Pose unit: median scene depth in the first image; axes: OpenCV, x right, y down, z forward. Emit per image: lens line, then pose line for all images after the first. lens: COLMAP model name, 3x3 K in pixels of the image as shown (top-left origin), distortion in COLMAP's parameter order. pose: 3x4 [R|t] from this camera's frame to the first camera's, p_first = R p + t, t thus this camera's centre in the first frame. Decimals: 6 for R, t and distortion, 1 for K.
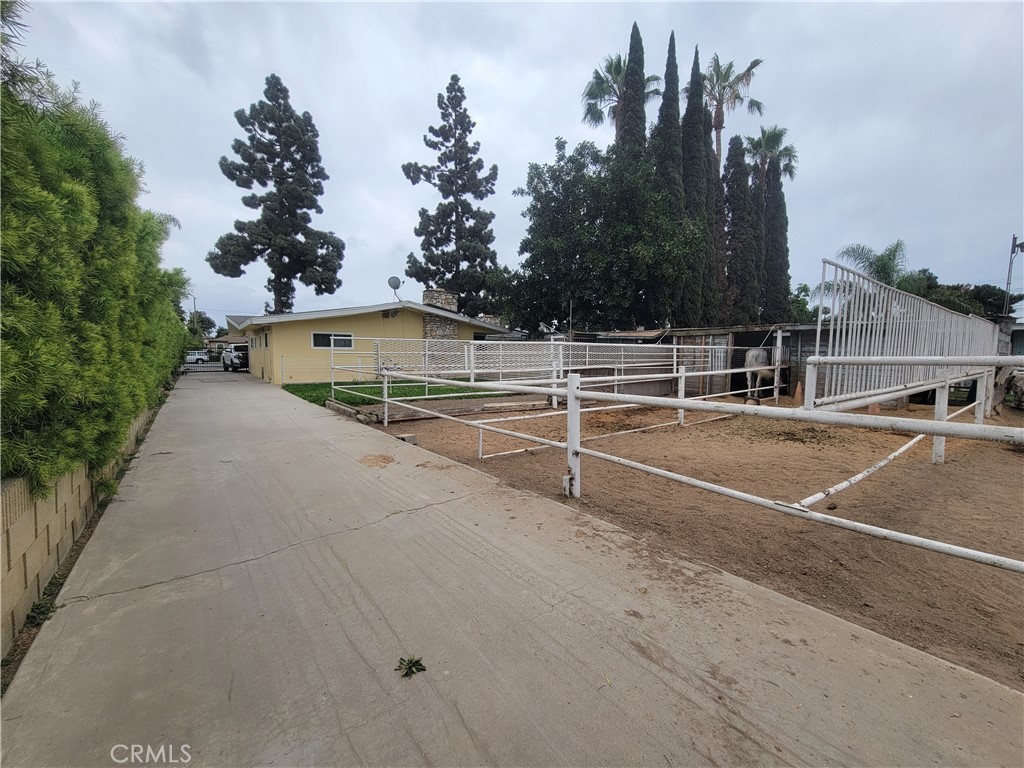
lens RADIAL K [[417.9, 0, 510.7], [0, 417.9, 383.4], [0, 0, 1]] dist [-0.001986, 0.000044]
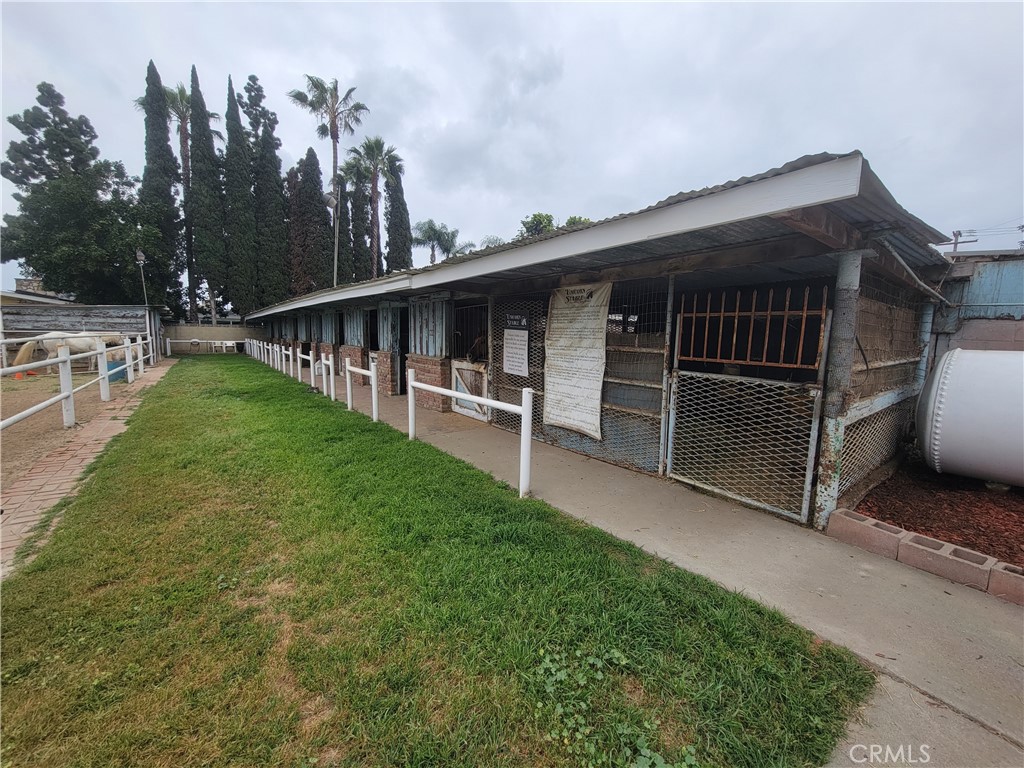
lens RADIAL K [[417.9, 0, 511.7], [0, 417.9, 385.3], [0, 0, 1]] dist [-0.001986, 0.000044]
pose [[0.999584, 0.013669, -0.025394, 0.717930], [-0.012570, 0.998998, 0.042959, 0.011860], [0.025956, -0.042622, 0.998754, -0.121569]]
